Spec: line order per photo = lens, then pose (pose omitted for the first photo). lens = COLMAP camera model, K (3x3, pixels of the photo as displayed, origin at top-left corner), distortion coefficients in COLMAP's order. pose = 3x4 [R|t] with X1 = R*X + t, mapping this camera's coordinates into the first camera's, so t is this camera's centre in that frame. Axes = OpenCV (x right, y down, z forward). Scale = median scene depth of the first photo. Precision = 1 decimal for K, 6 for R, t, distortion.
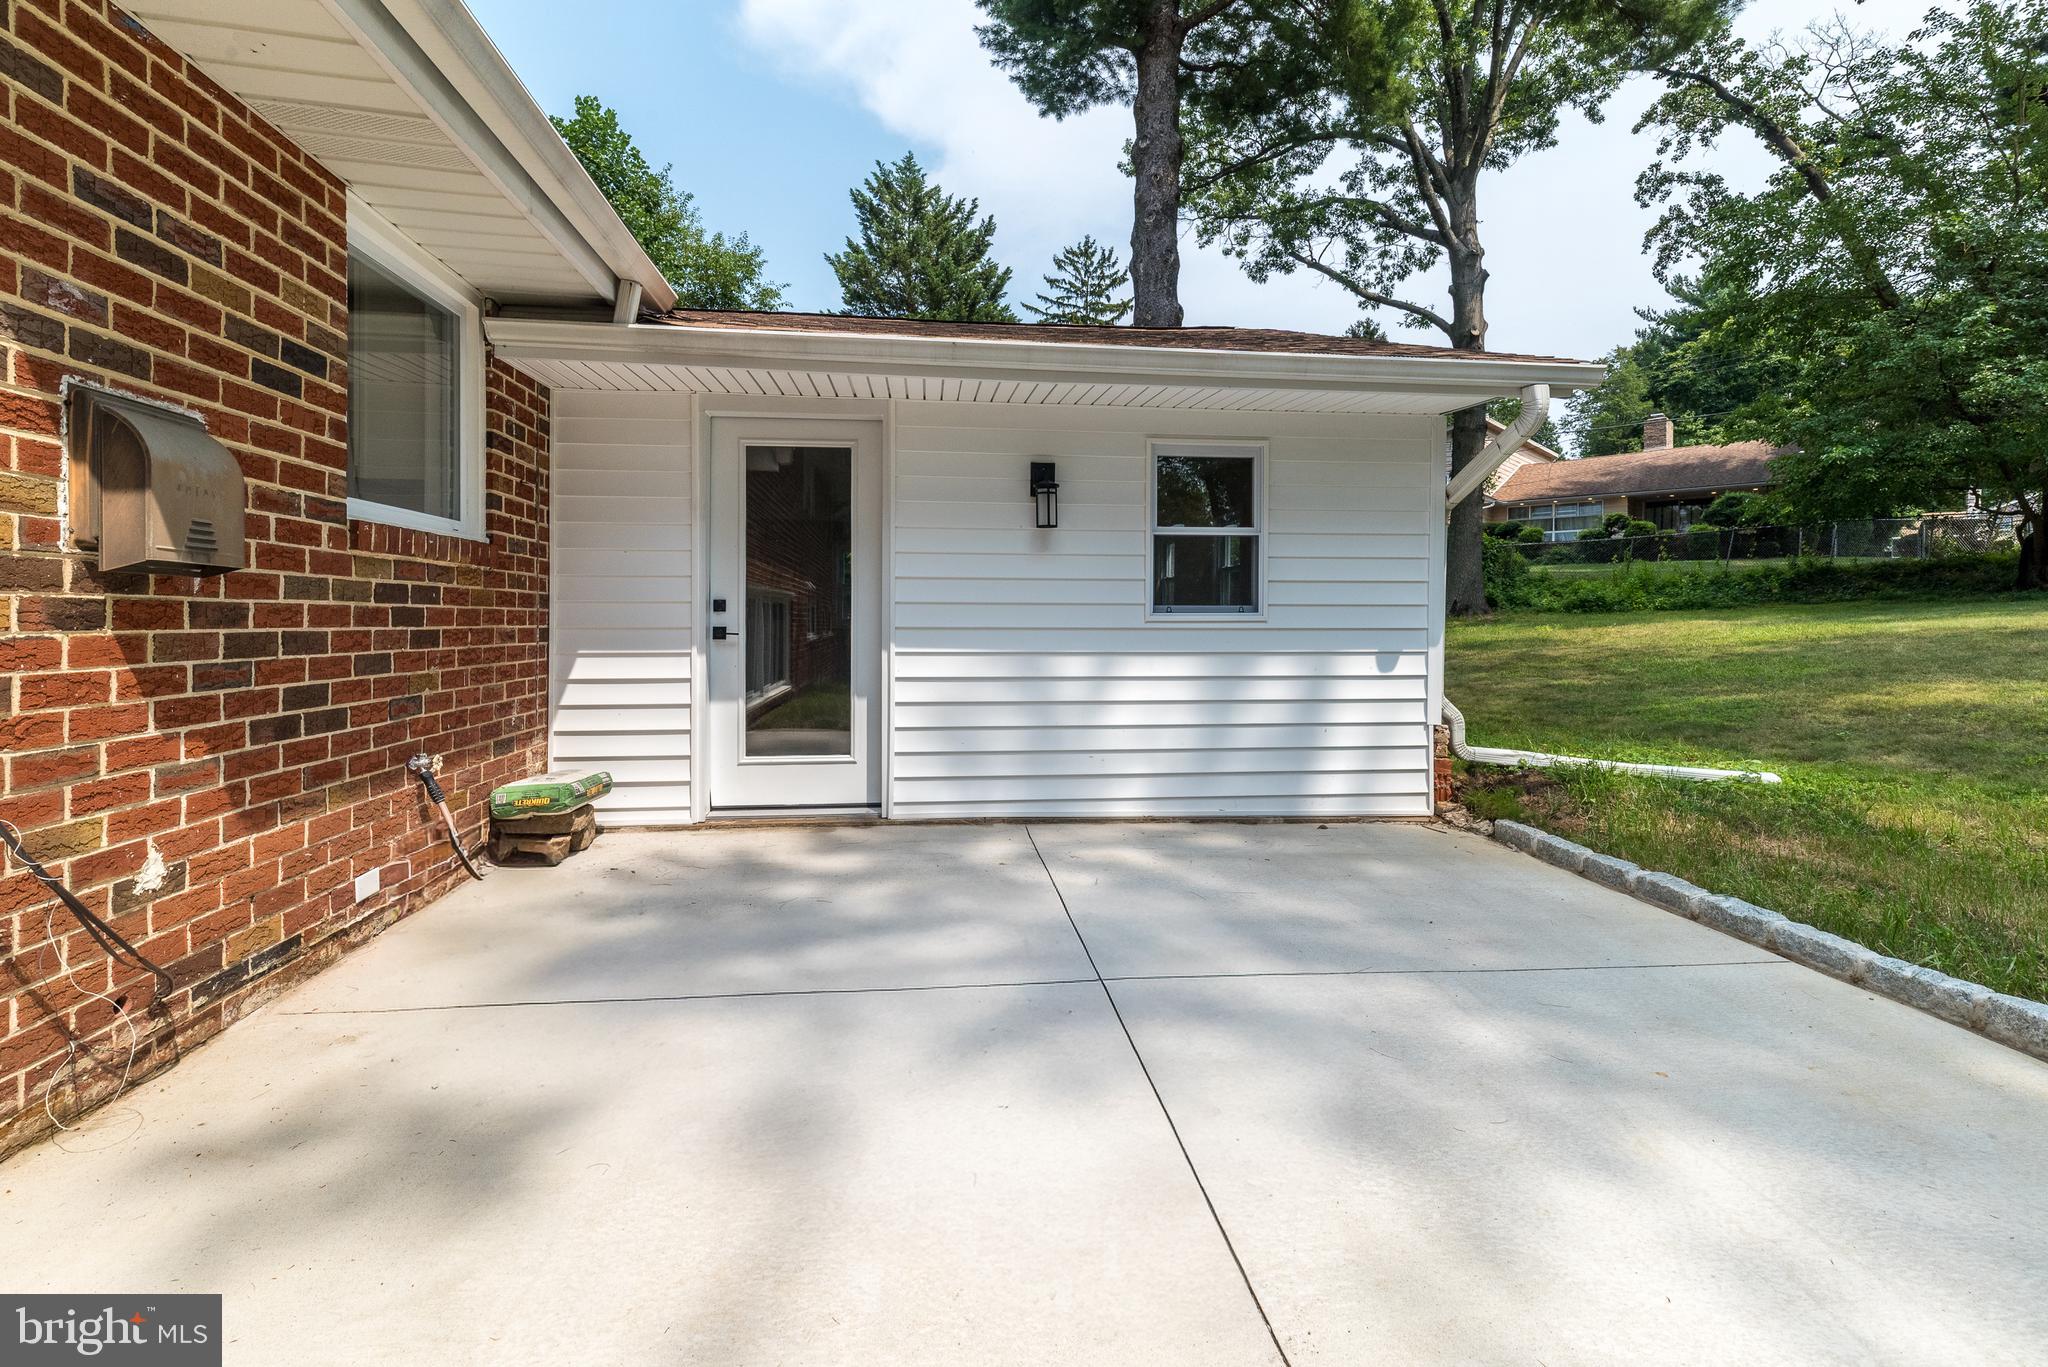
lens RADIAL K [[898.1, 0, 1023.2], [0, 898.1, 633.3], [0, 0, 1]] dist [0.008277, -0.000617]
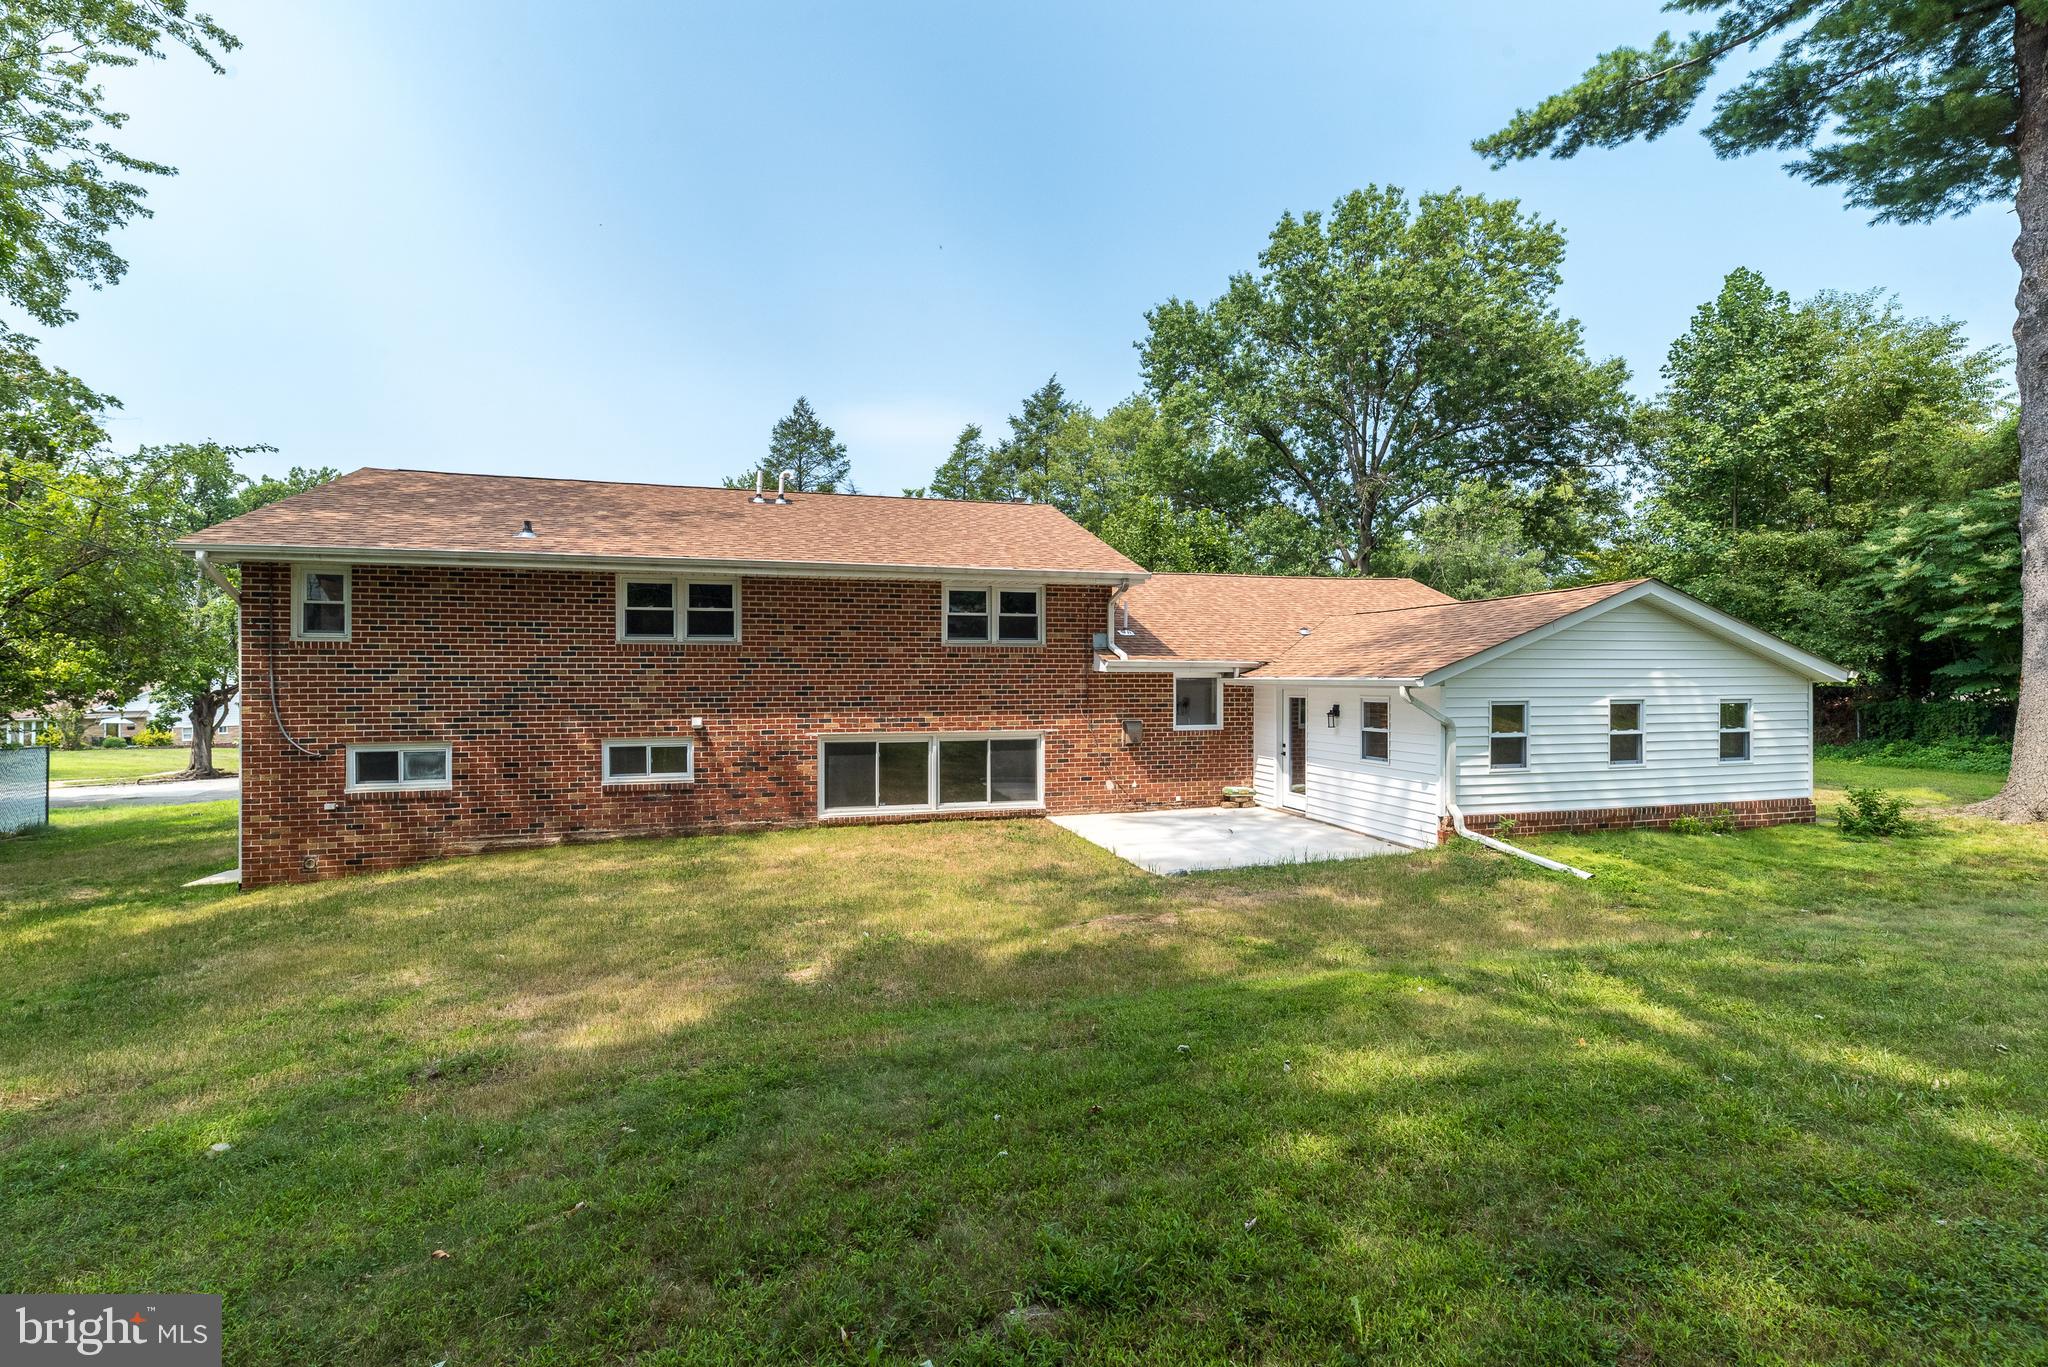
lens RADIAL K [[898.1, 0, 1021.7], [0, 898.1, 723.2], [0, 0, 1]] dist [0.008277, -0.000617]
pose [[0.156819, 0.044648, -0.986618, 2.798294], [-0.012008, 0.998990, 0.043299, -0.246986], [0.987554, 0.005057, 0.157197, -0.483734]]
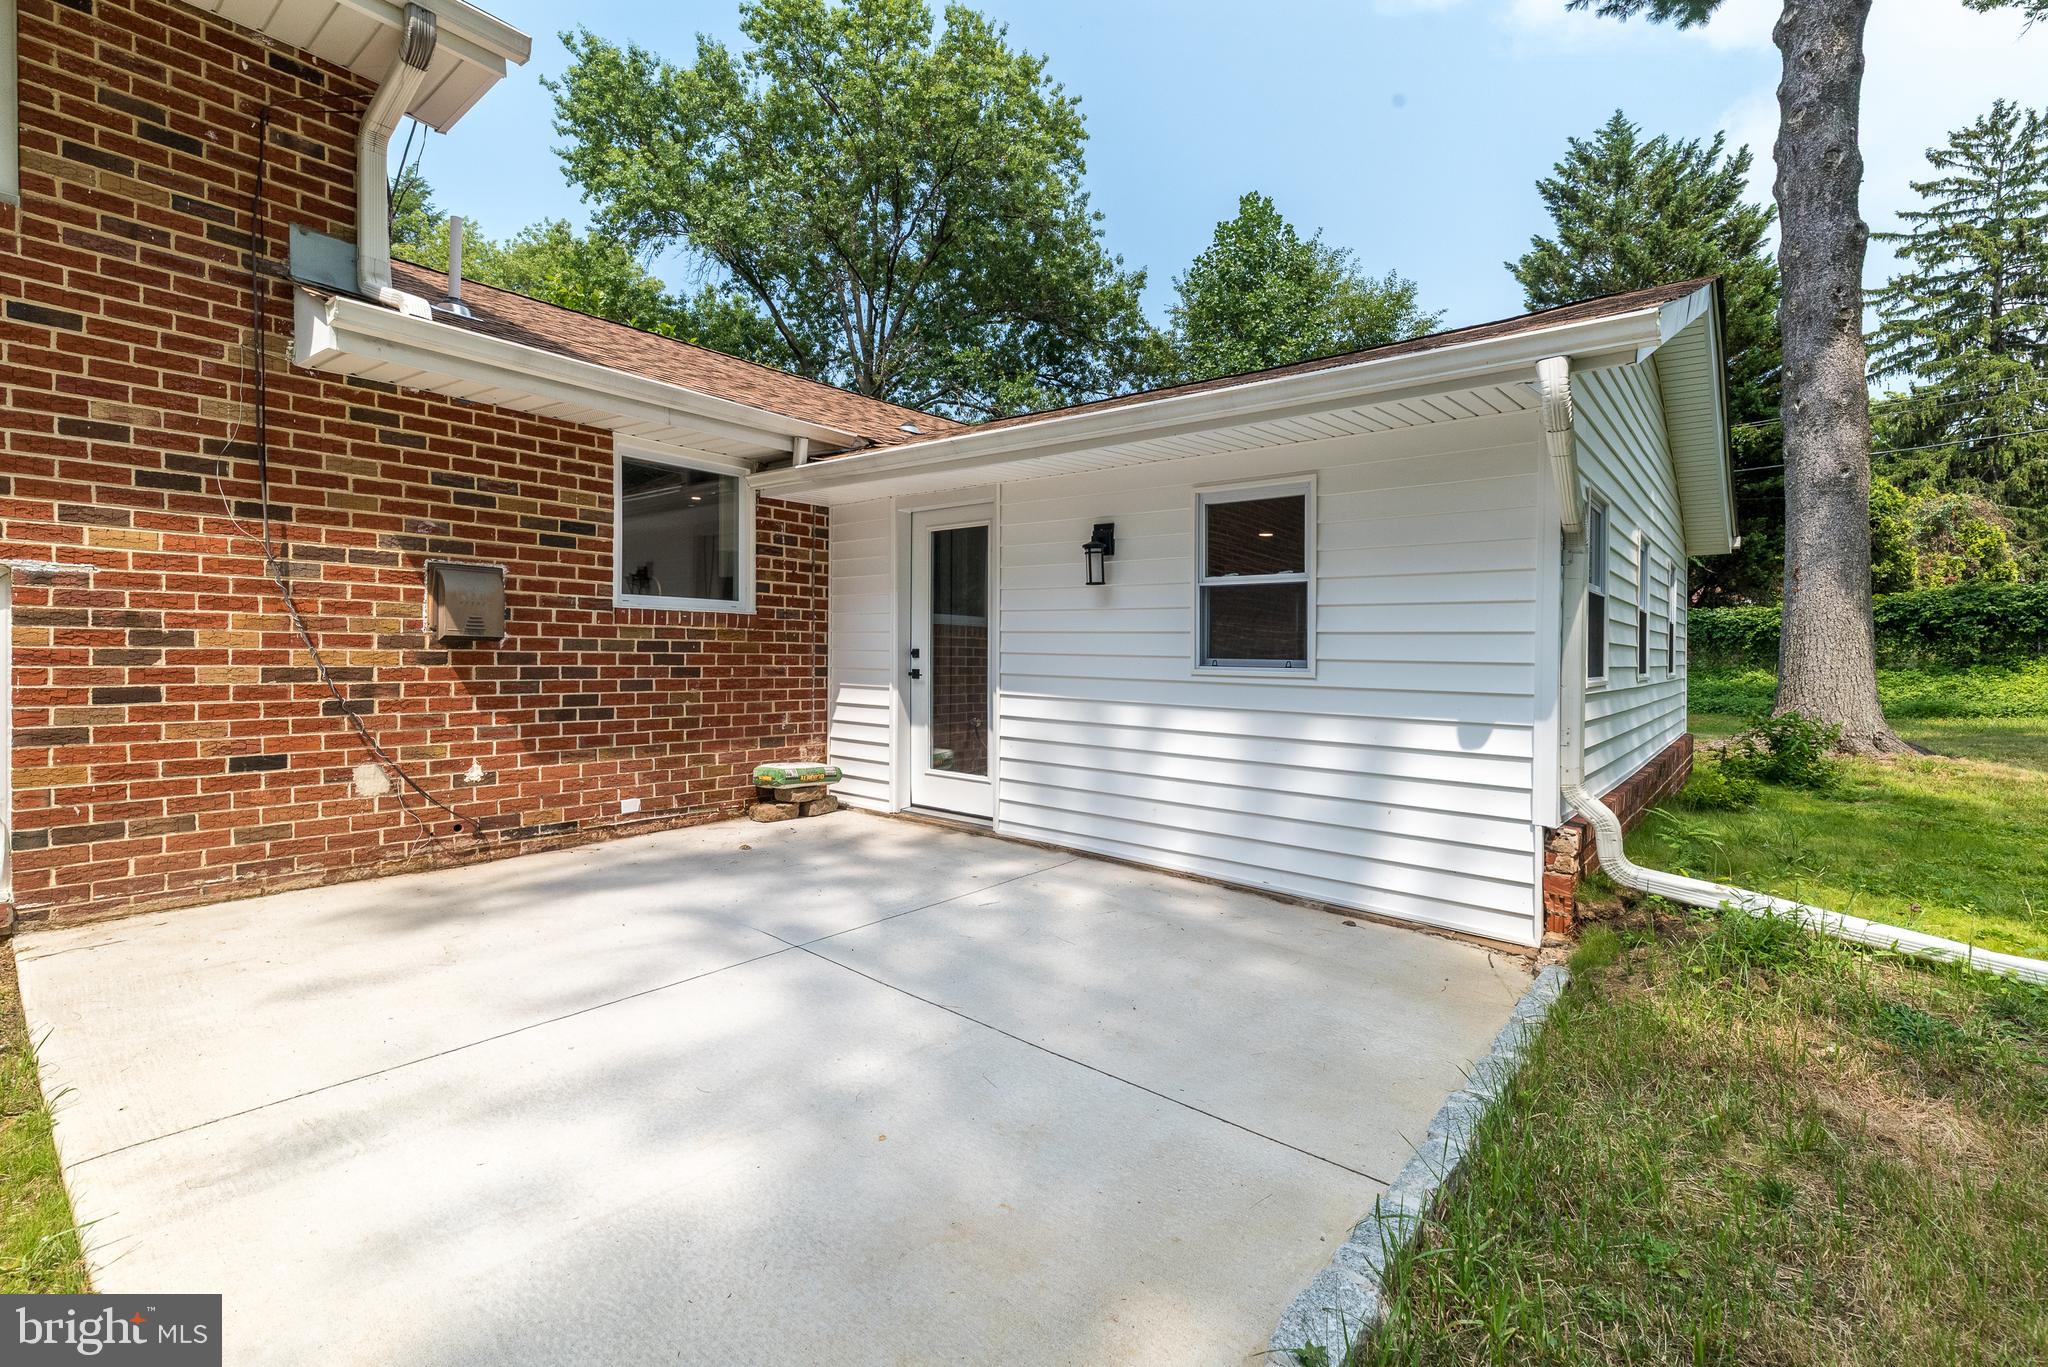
lens RADIAL K [[898.1, 0, 1039.3], [0, 898.1, 665.5], [0, 0, 1]] dist [0.008277, -0.000617]
pose [[0.698847, 0.021650, -0.714943, 0.746349], [-0.027237, 0.999622, 0.003648, -0.022598], [0.714752, 0.016924, 0.699173, 0.201843]]
